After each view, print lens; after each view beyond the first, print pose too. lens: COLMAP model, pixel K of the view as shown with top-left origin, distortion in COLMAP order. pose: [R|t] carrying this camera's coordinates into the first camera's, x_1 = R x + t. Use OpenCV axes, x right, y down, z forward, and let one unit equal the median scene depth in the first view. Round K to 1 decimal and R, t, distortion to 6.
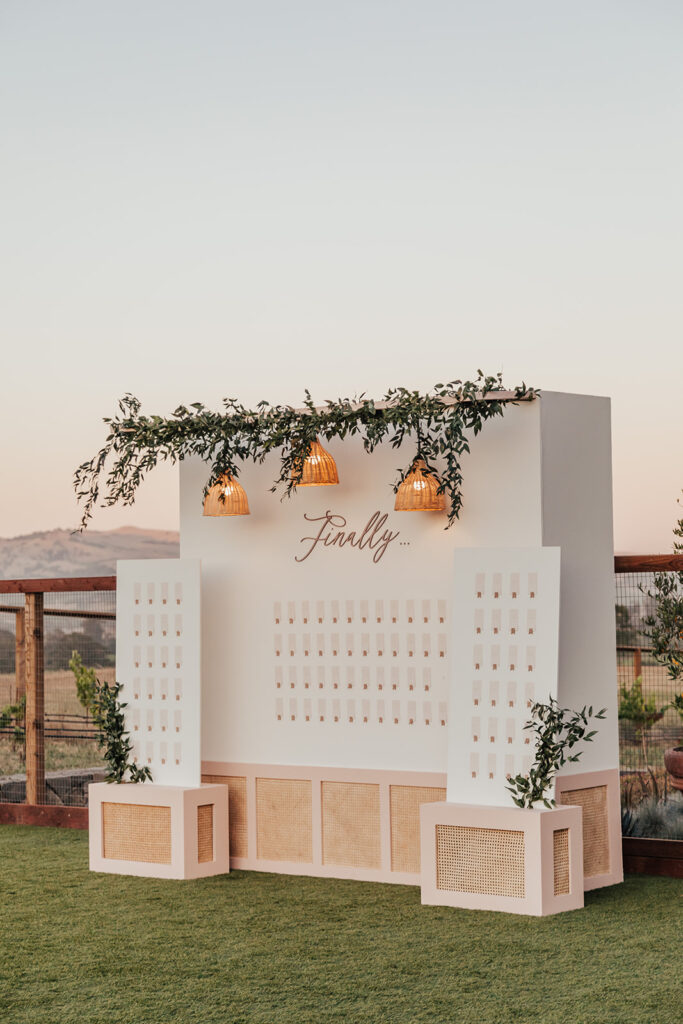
lens RADIAL K [[2057.1, 0, 341.9], [0, 2057.1, 506.6], [0, 0, 1]] dist [0.153438, 0.000000]
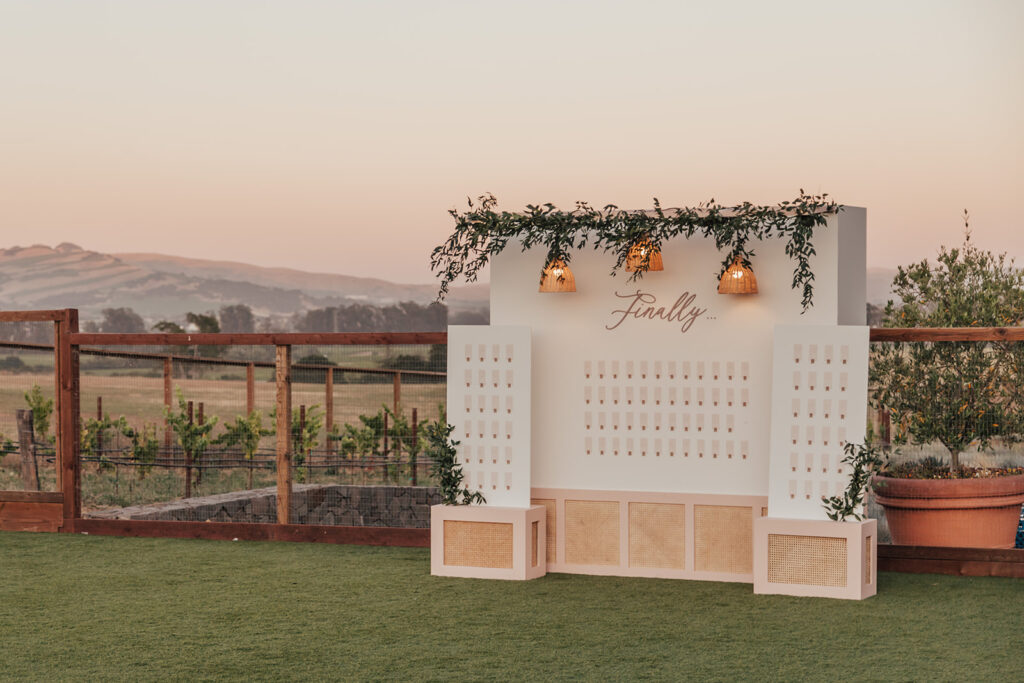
lens RADIAL K [[2100.8, 0, 511.4], [0, 2100.8, 343.4], [0, 0, 1]] dist [0.218014, 0.000000]
pose [[0.969386, 0.007743, 0.245421, -0.405109], [-0.022061, 0.998207, 0.055644, -0.035934], [-0.244551, -0.059355, 0.967818, -0.237500]]
